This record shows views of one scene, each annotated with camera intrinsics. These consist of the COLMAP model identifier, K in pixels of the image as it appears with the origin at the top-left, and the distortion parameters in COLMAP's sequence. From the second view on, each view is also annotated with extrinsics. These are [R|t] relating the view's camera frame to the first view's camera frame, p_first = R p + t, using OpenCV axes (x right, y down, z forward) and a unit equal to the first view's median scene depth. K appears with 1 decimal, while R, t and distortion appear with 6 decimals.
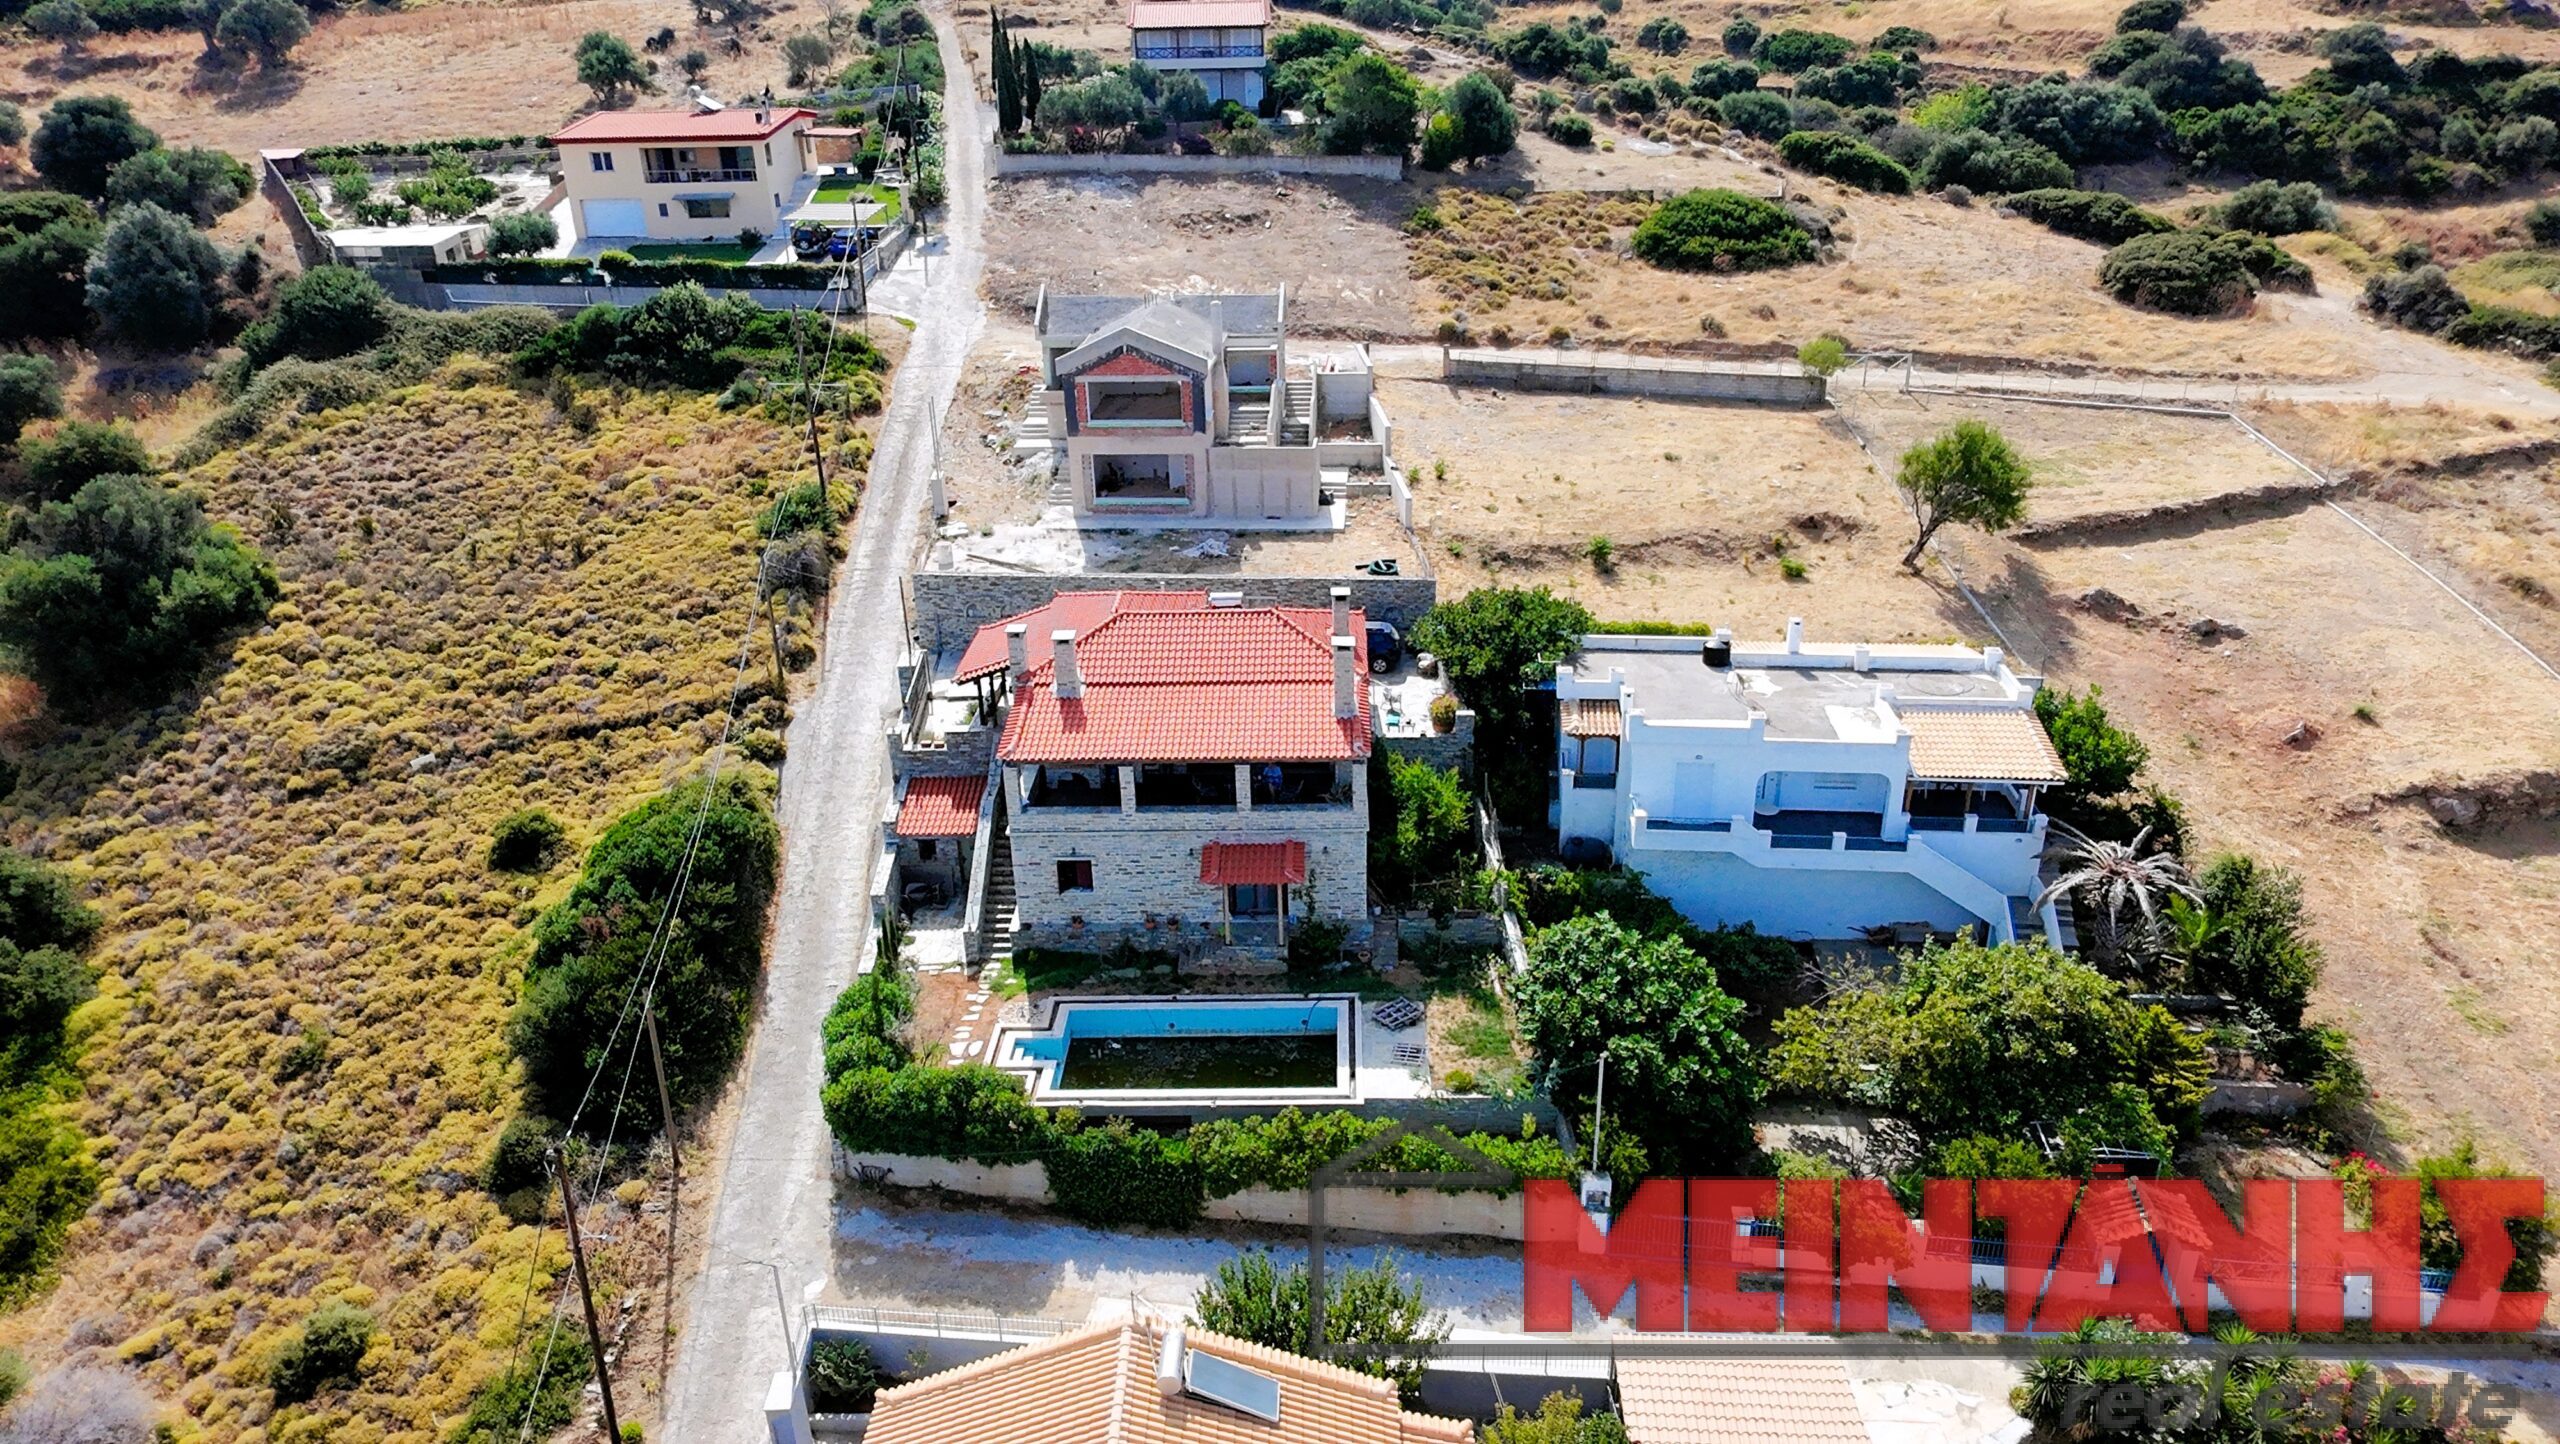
lens RADIAL K [[1637.0, 0, 1292.7], [0, 1637.0, 728.4], [0, 0, 1]] dist [0.006898, -0.003293]
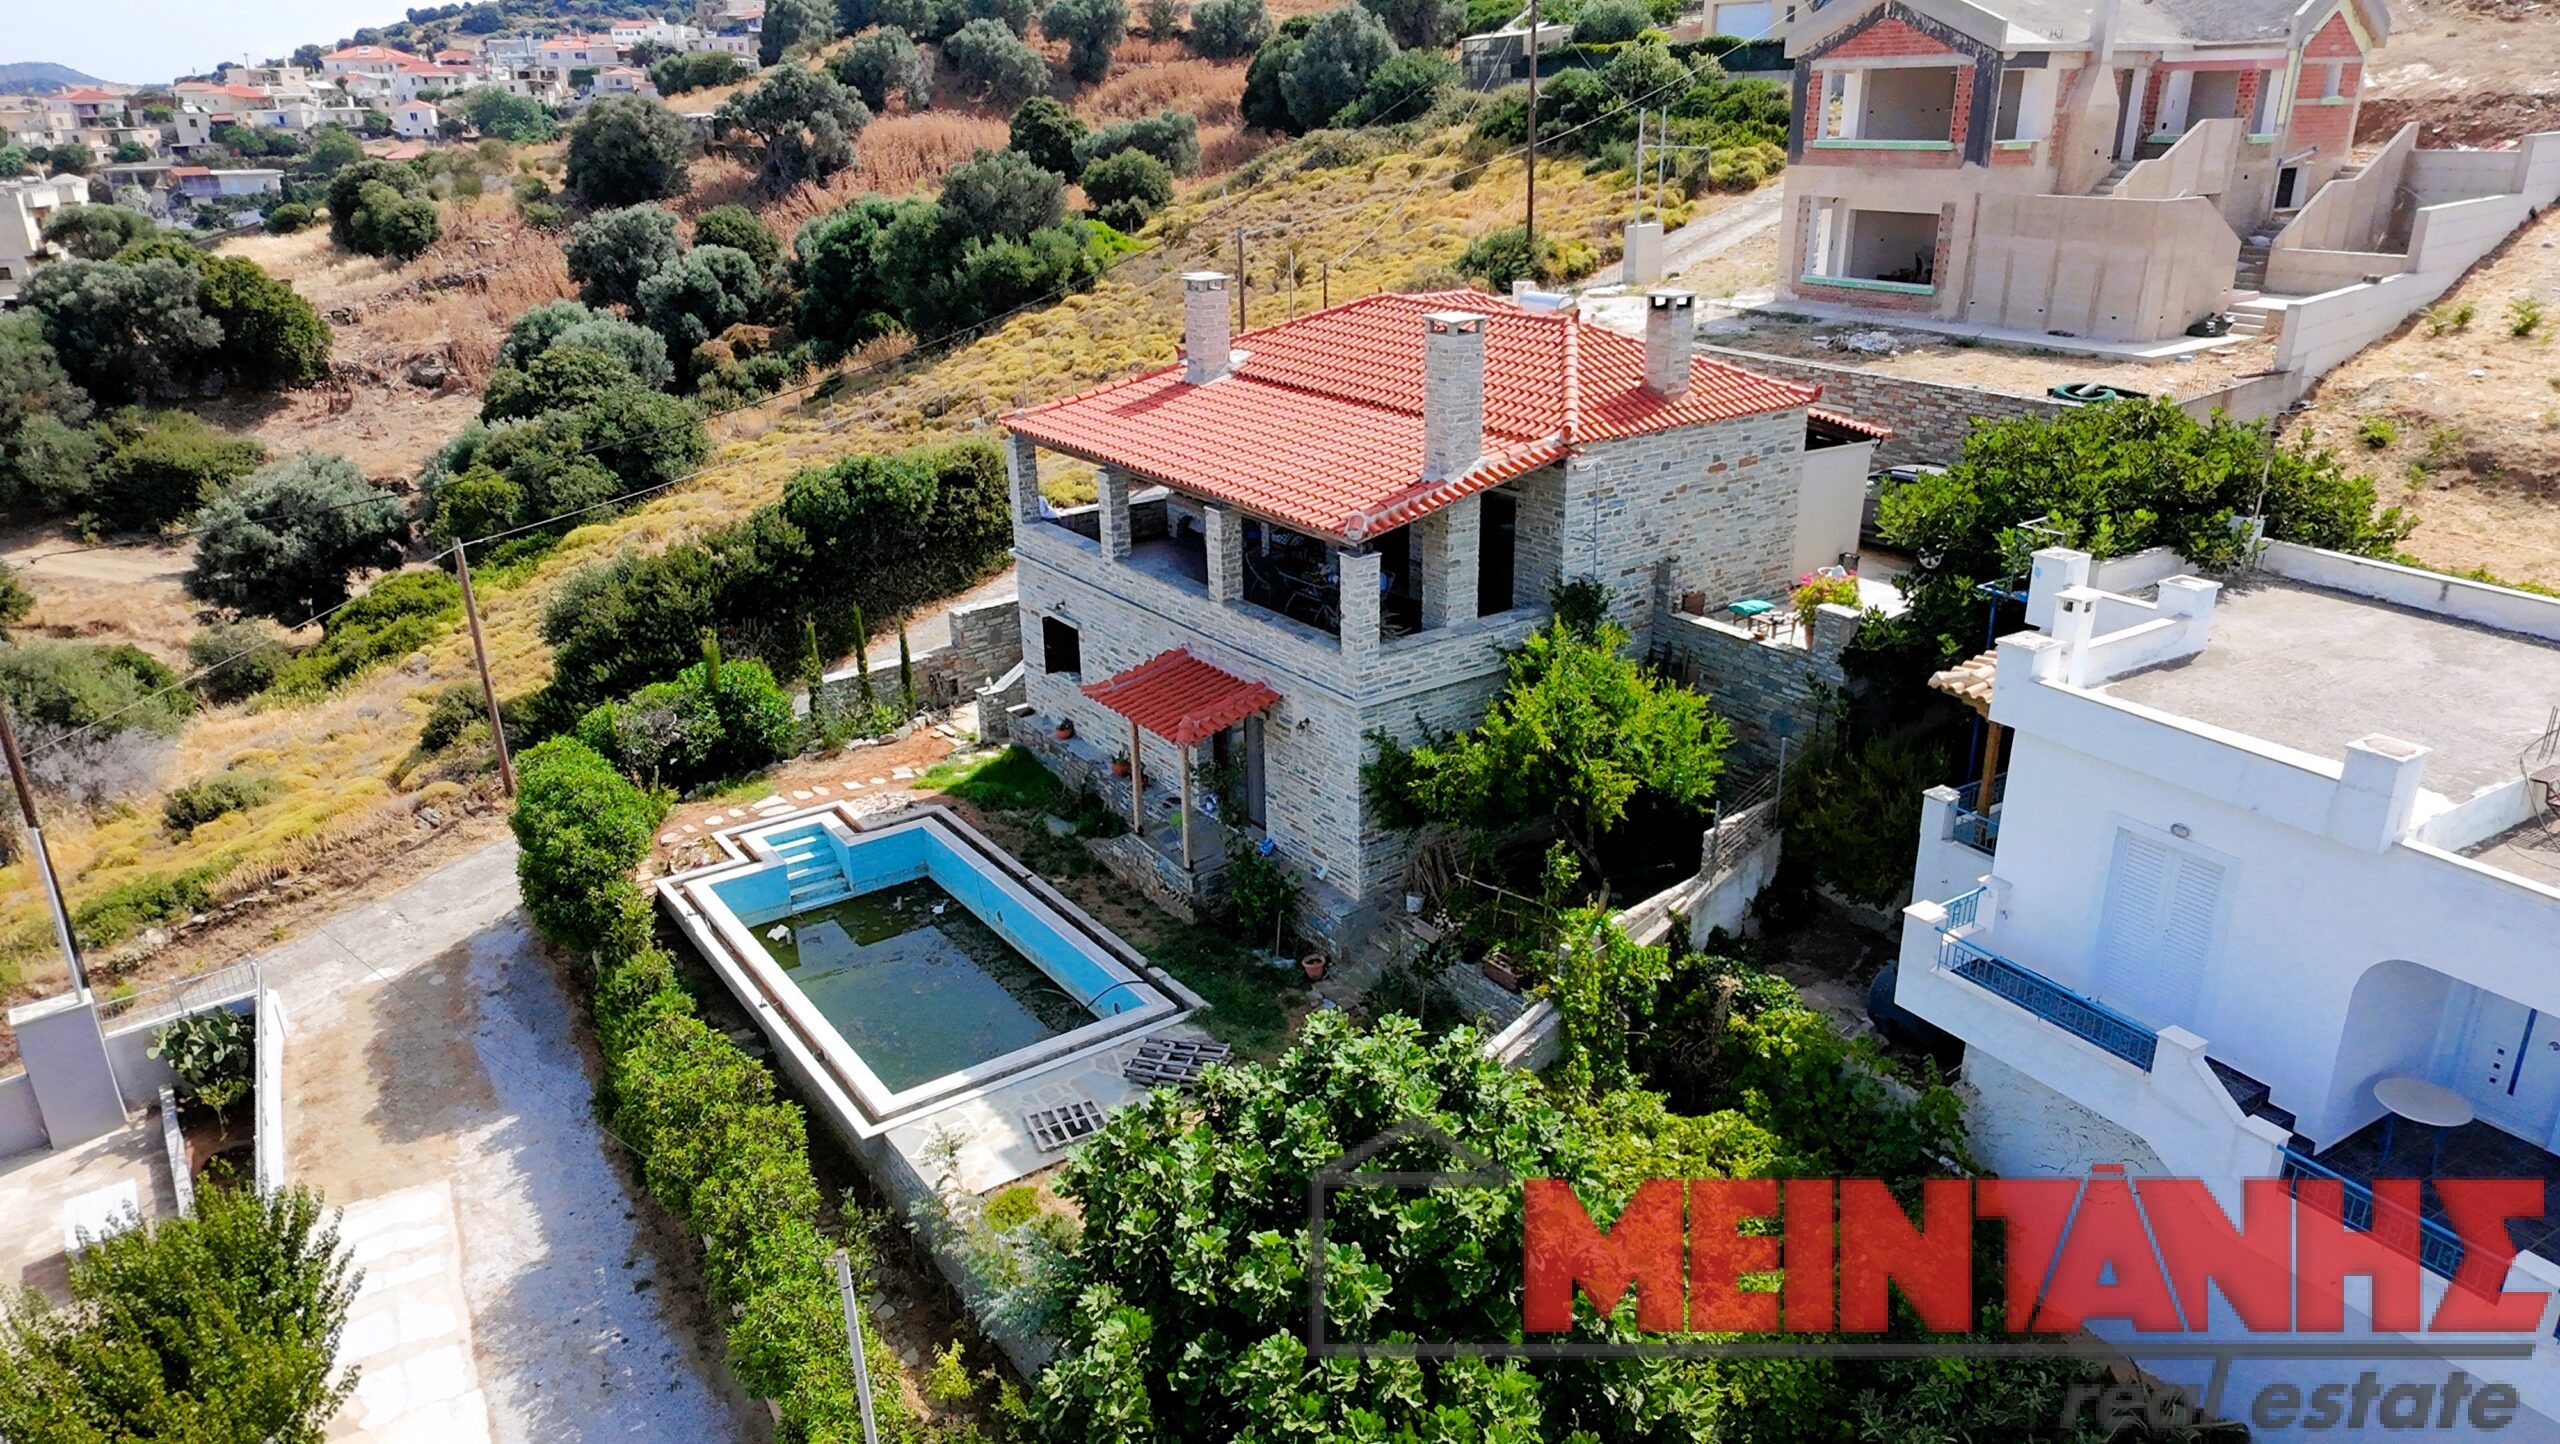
lens RADIAL K [[1637.0, 0, 1293.0], [0, 1637.0, 720.5], [0, 0, 1]] dist [0.006898, -0.003293]
pose [[0.600918, 0.298087, -0.741648, 0.314735], [-0.325824, 0.938622, 0.113258, 0.014582], [0.729888, 0.173588, 0.661159, 0.546333]]
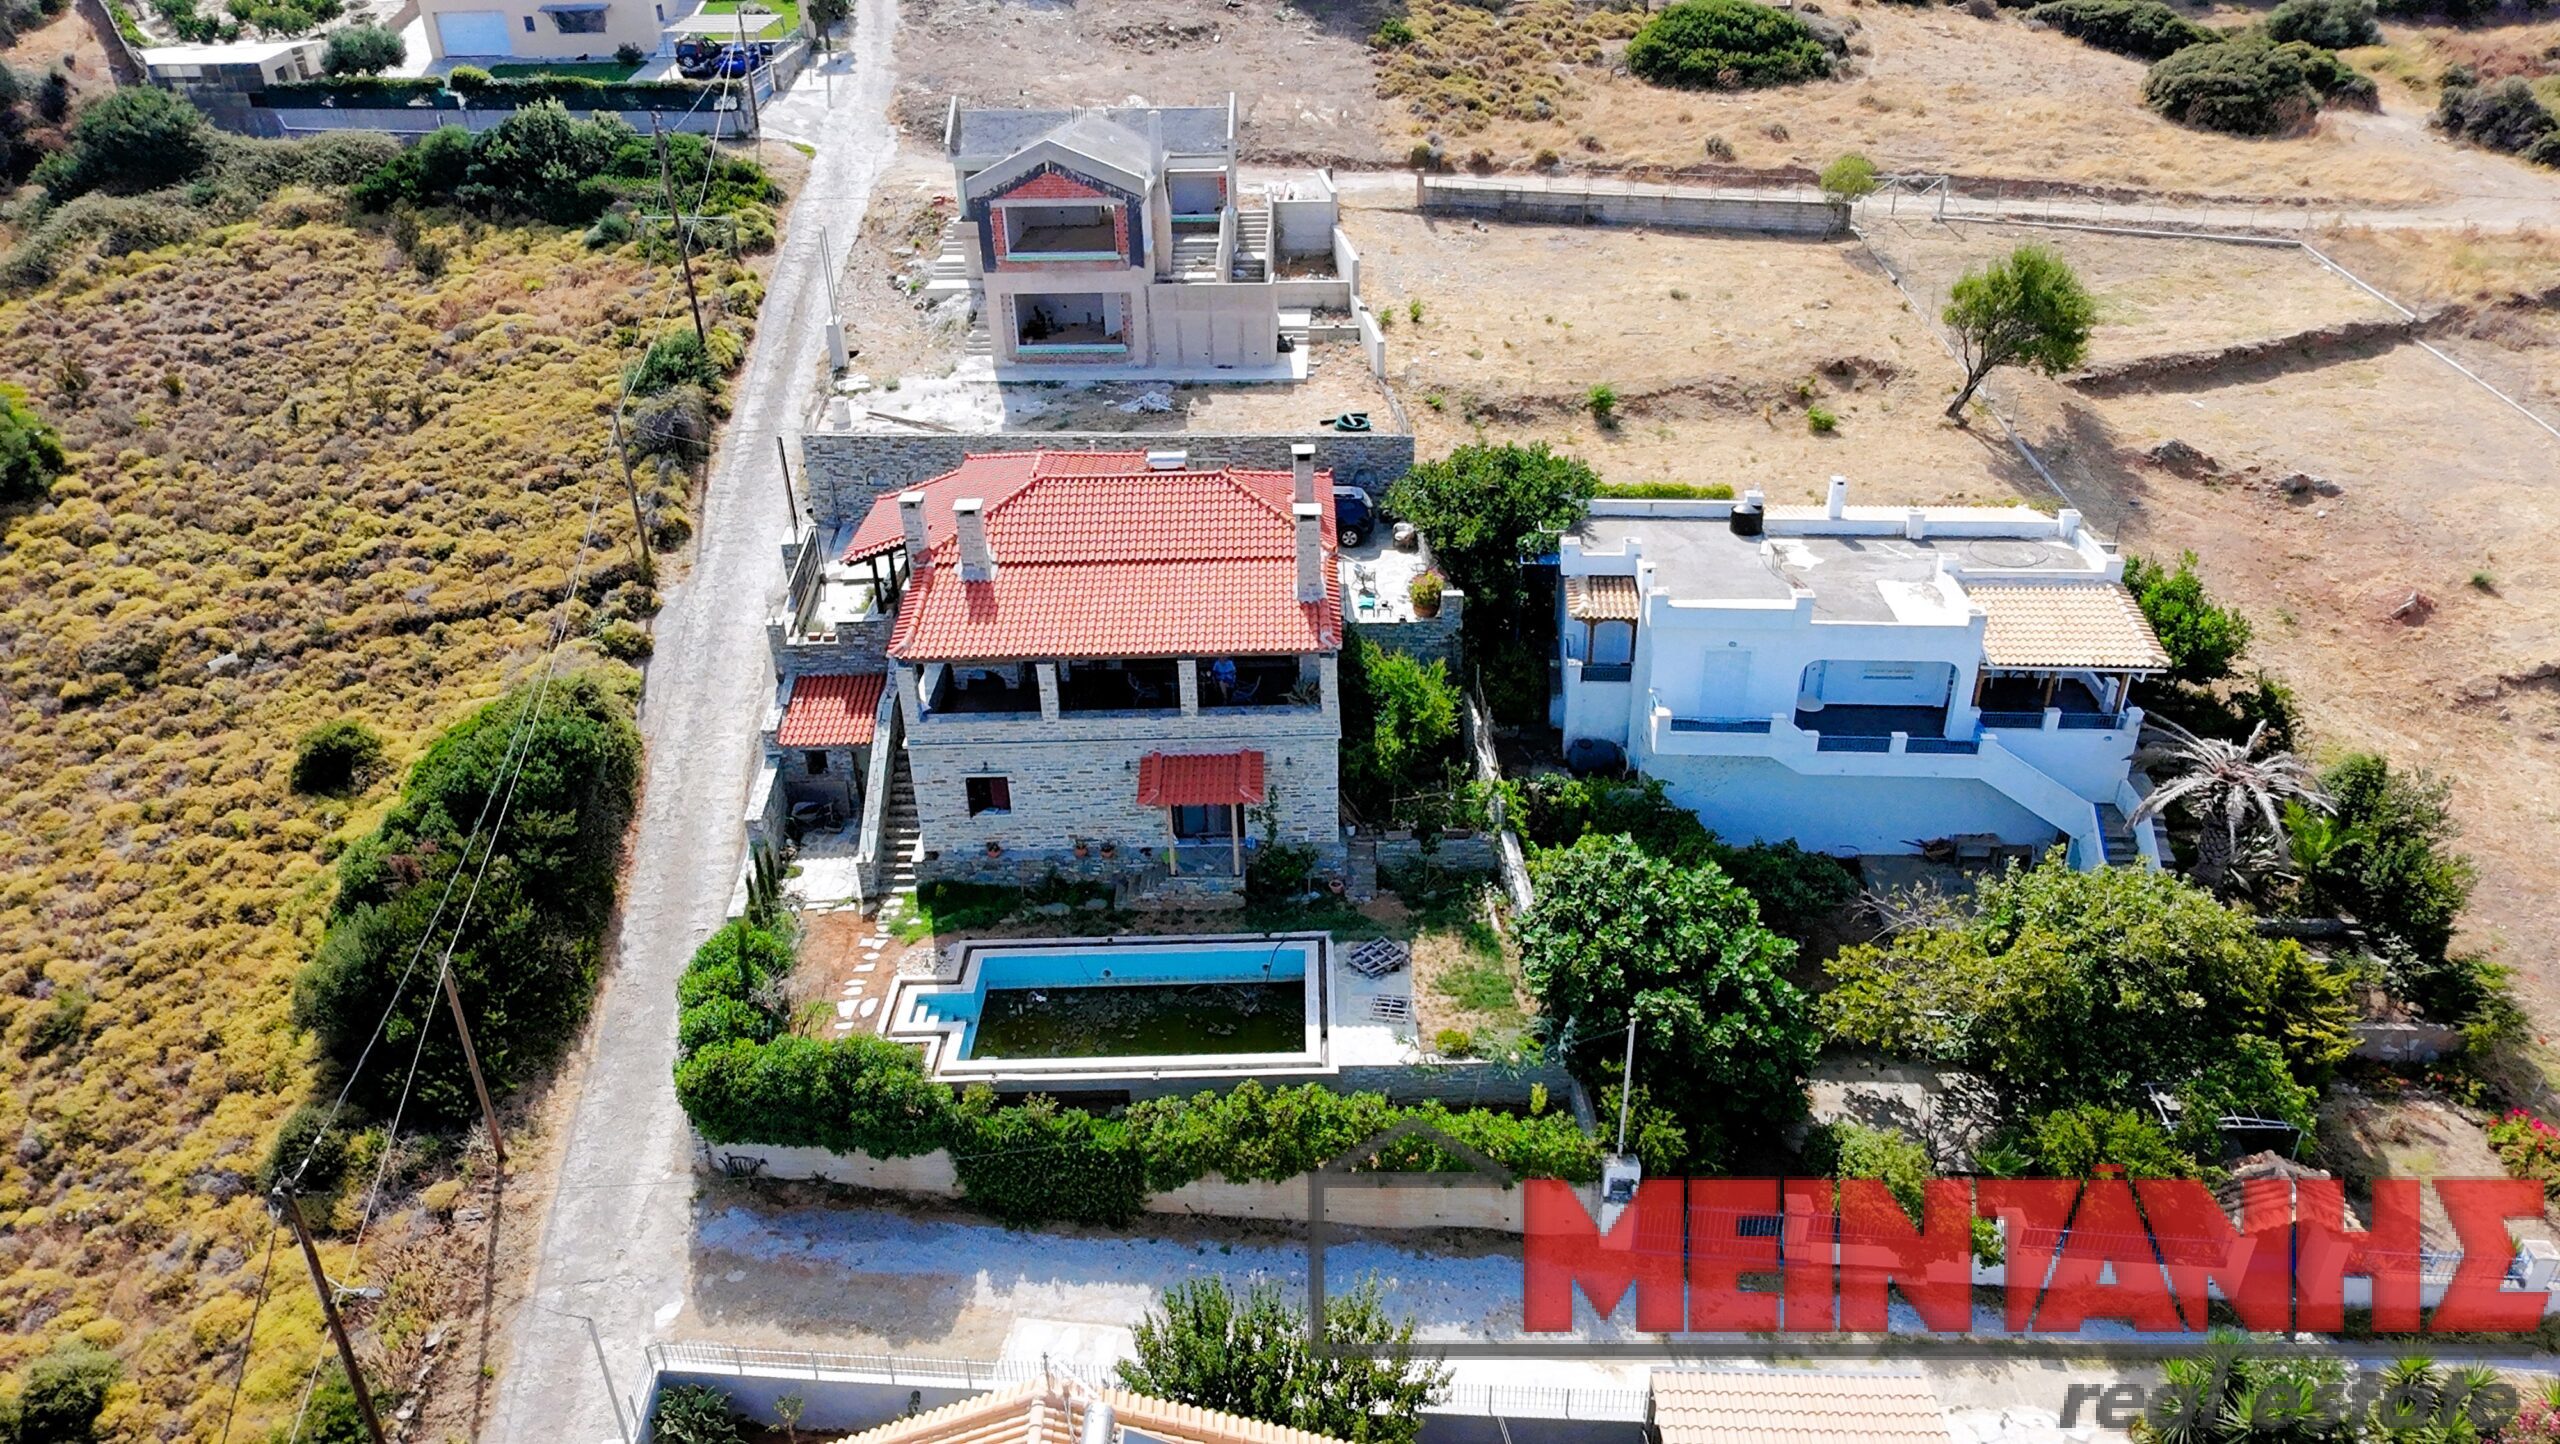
lens RADIAL K [[1637.0, 0, 1293.4], [0, 1637.0, 726.9], [0, 0, 1]] dist [0.006898, -0.003293]
pose [[0.999681, -0.012361, 0.022005, 0.003566], [0.010627, 0.996954, 0.077267, -0.006175], [-0.022893, -0.077009, 0.996768, 0.138841]]
